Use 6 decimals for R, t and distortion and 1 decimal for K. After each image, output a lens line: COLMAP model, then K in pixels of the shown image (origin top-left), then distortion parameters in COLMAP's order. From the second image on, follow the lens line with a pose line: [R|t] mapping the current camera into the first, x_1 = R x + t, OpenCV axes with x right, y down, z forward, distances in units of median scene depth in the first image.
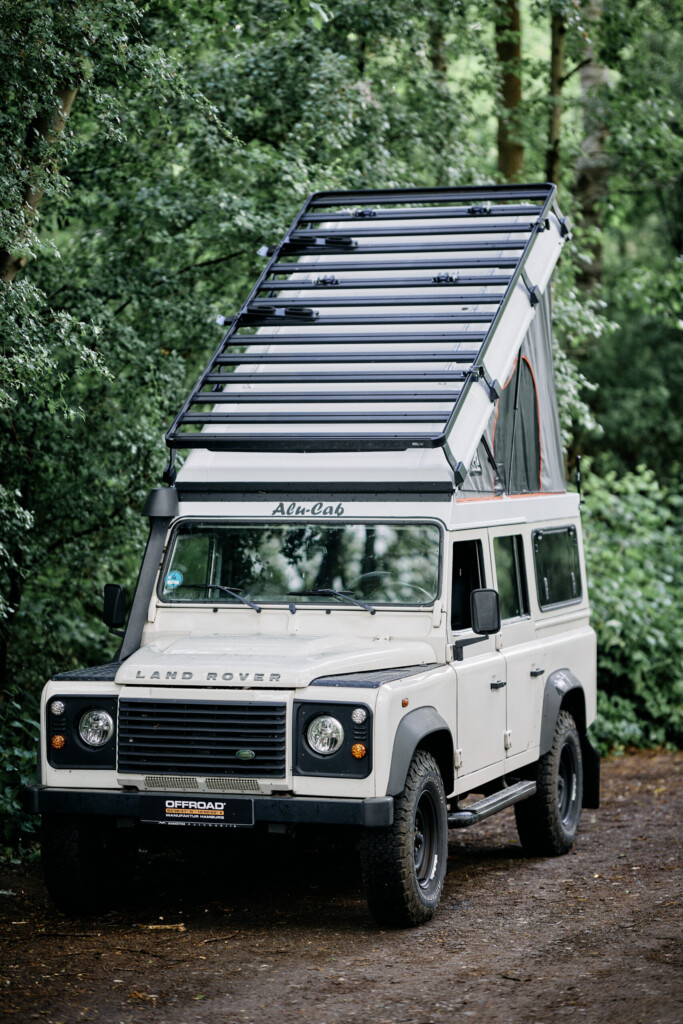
lens RADIAL K [[2976.2, 0, 341.5], [0, 2976.2, 512.0], [0, 0, 1]] dist [-0.036397, -0.609958]
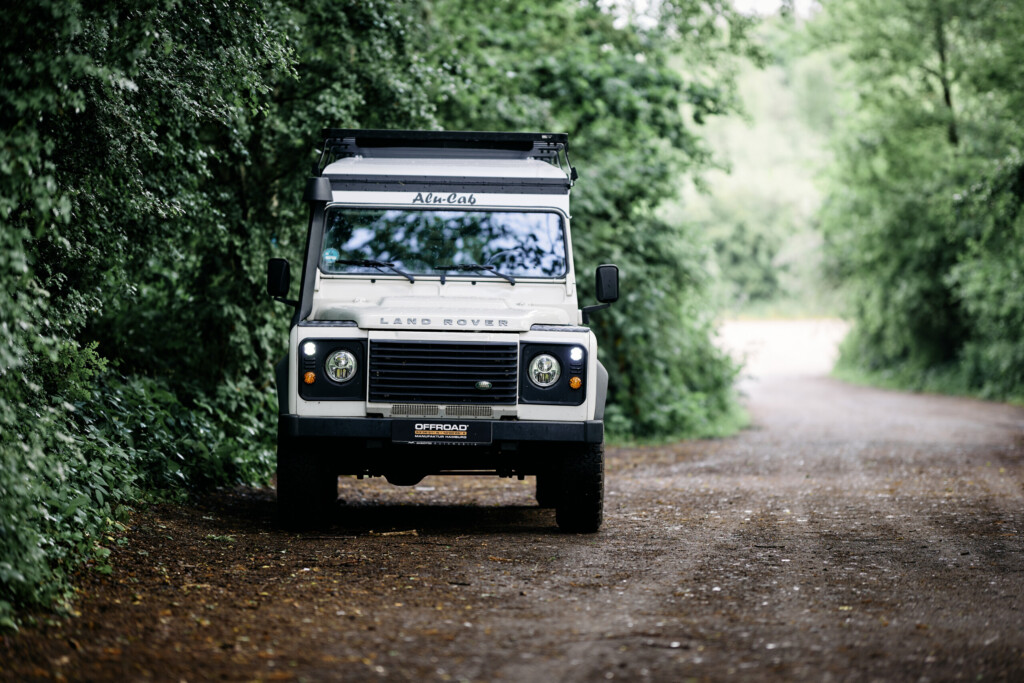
lens RADIAL K [[2976.2, 0, 512.0], [0, 2976.2, 341.5], [0, 0, 1]] dist [-0.036397, -0.609958]
pose [[0.958731, 0.015241, 0.283905, -0.357541], [-0.015024, 0.999883, -0.002942, 0.065753], [-0.283916, -0.001445, 0.958848, -0.159407]]
